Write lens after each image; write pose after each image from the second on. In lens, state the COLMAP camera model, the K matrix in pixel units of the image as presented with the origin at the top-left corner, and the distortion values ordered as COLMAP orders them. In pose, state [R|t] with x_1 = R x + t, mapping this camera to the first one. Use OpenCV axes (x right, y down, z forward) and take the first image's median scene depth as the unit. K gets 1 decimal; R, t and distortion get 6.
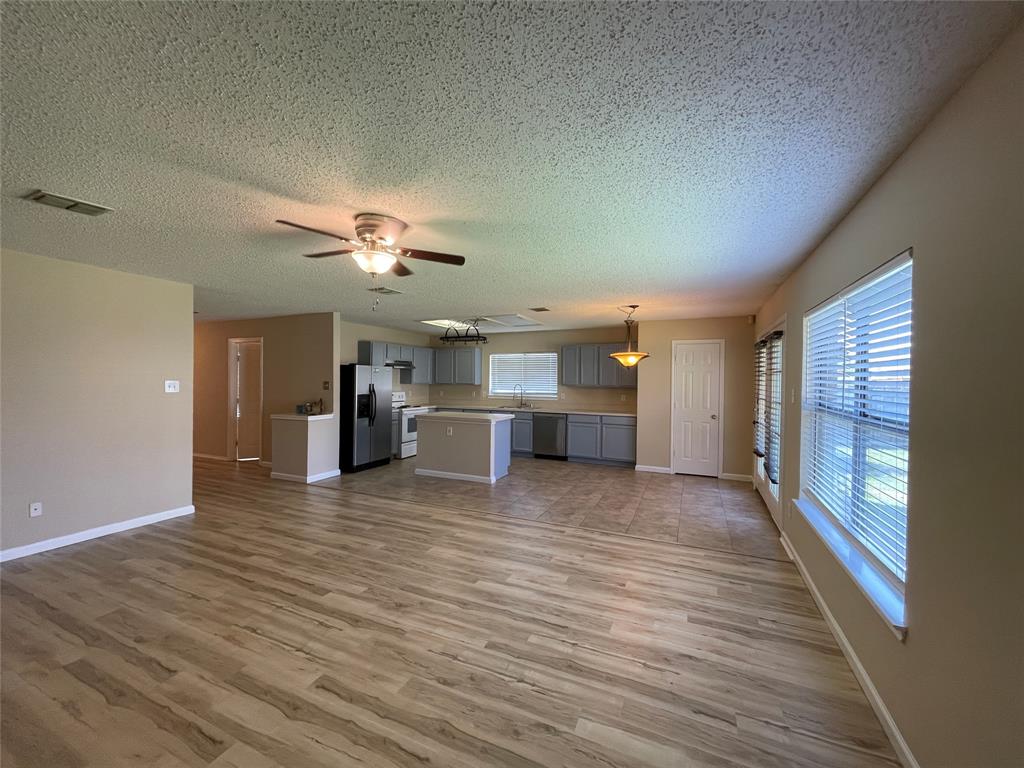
lens RADIAL K [[412.2, 0, 509.4], [0, 412.2, 383.4], [0, 0, 1]] dist [0.000390, 0.000594]
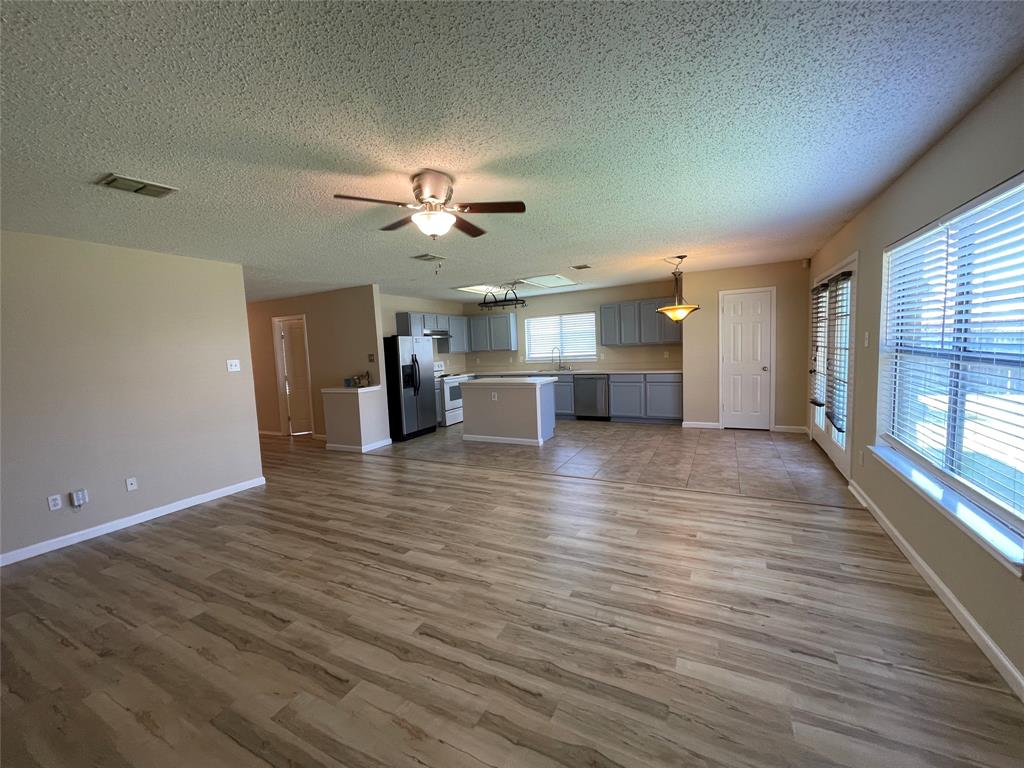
lens RADIAL K [[412.3, 0, 510.2], [0, 412.3, 382.7], [0, 0, 1]] dist [-0.002634, 0.001159]
pose [[0.996858, -0.050850, -0.060724, -0.069667], [0.055438, 0.995533, 0.076422, 0.011542], [0.056567, -0.079548, 0.995225, 0.003105]]
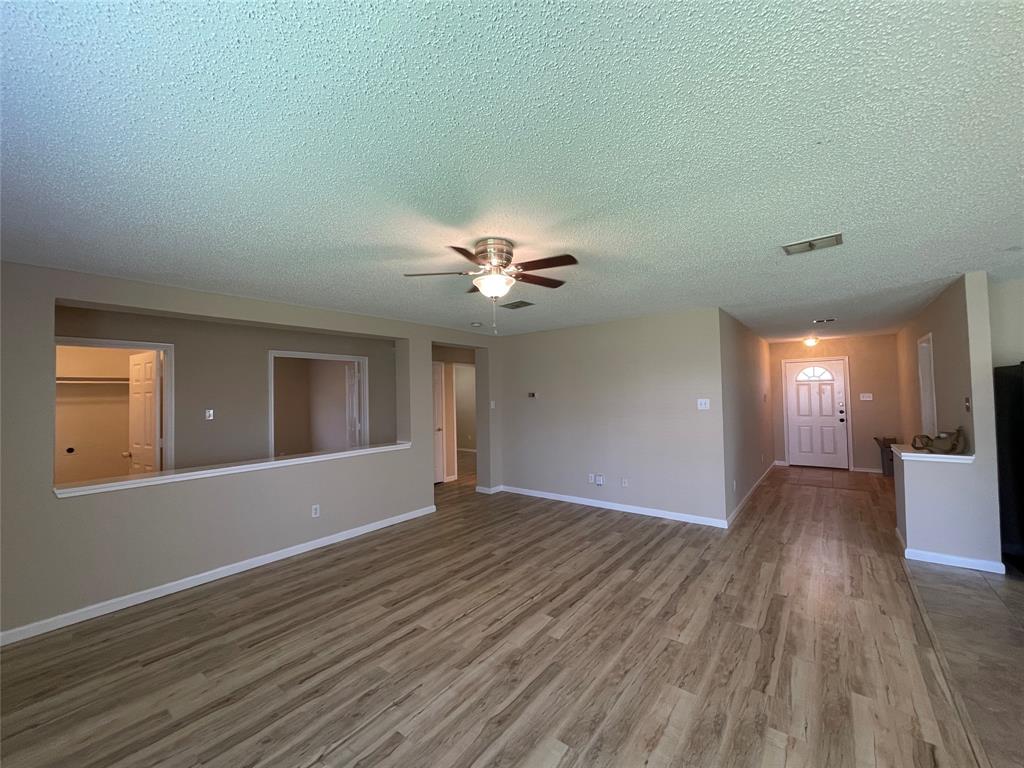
lens RADIAL K [[413.0, 0, 509.9], [0, 413.0, 383.1], [0, 0, 1]] dist [-0.002663, 0.000427]
pose [[-0.238901, -0.035236, -0.970404, 0.413197], [0.006795, 0.999256, -0.037957, -0.011754], [0.971020, -0.015661, -0.238484, 0.833532]]
